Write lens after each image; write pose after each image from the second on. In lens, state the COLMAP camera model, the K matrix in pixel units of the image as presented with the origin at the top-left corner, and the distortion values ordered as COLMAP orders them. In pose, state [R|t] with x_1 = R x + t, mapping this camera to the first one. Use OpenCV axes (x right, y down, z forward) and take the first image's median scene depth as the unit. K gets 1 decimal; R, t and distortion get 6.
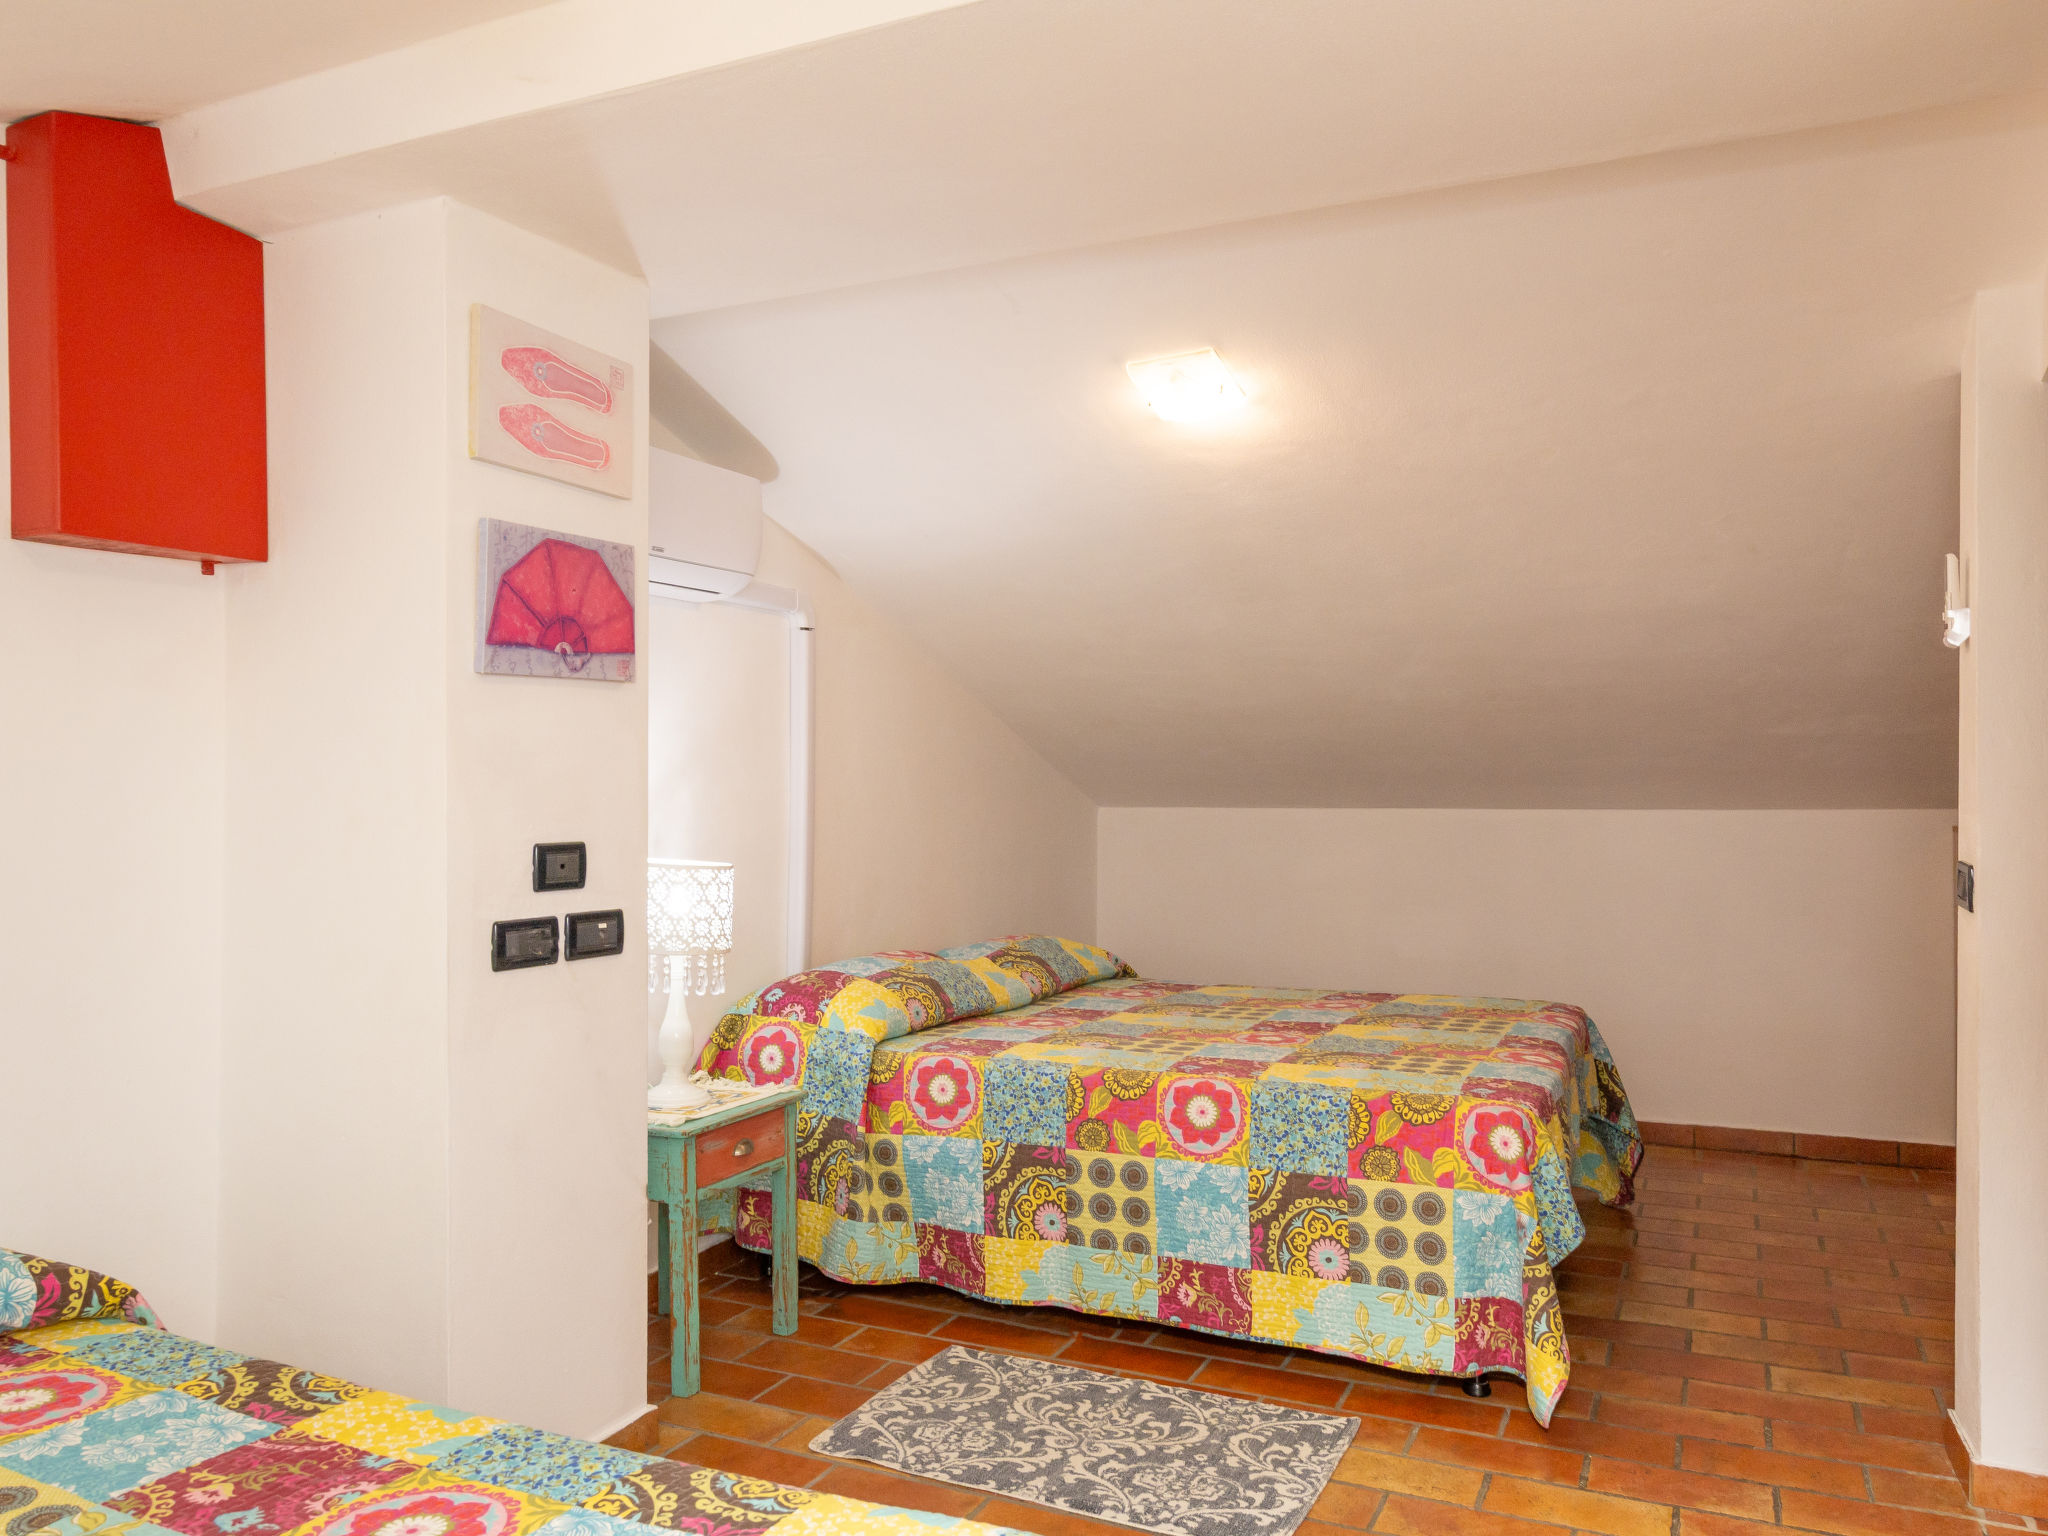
lens RADIAL K [[1529.1, 0, 990.7], [0, 1529.1, 789.4], [0, 0, 1]] dist [0.007756, -0.005513]
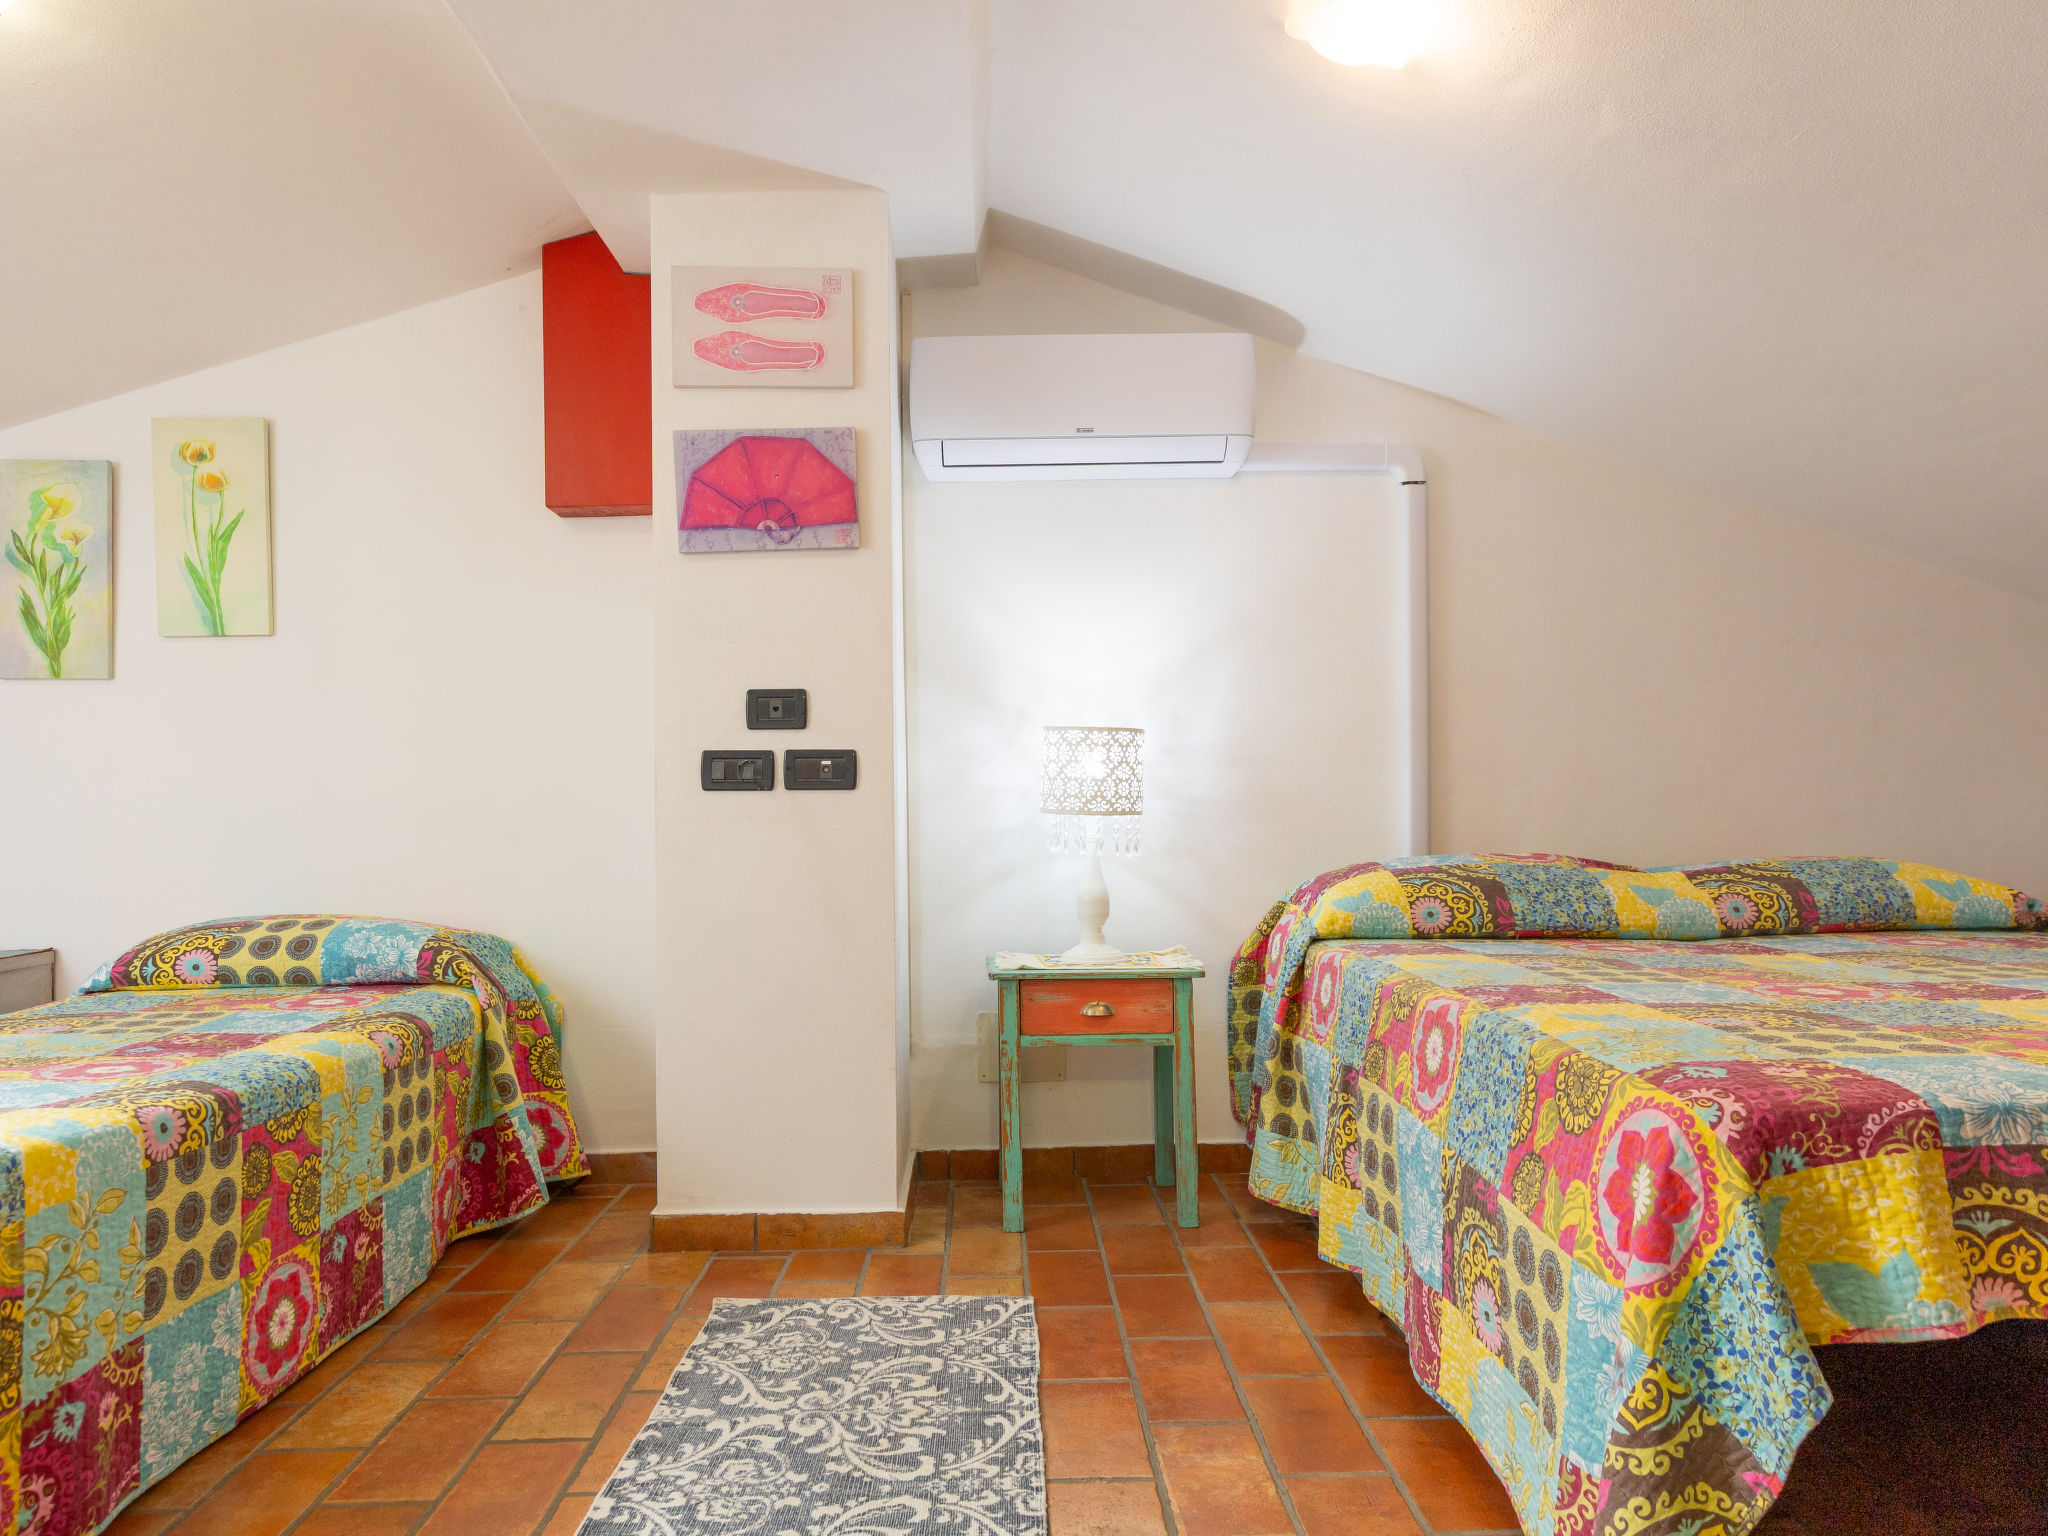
lens RADIAL K [[1292.4, 0, 1024.8], [0, 1292.4, 771.0], [0, 0, 1]] dist [-0.000328, -0.002327]
pose [[0.450243, -0.018128, -0.892722, 0.597605], [0.005811, 0.999832, -0.017373, 0.099475], [0.892887, 0.002635, 0.450273, 0.613213]]
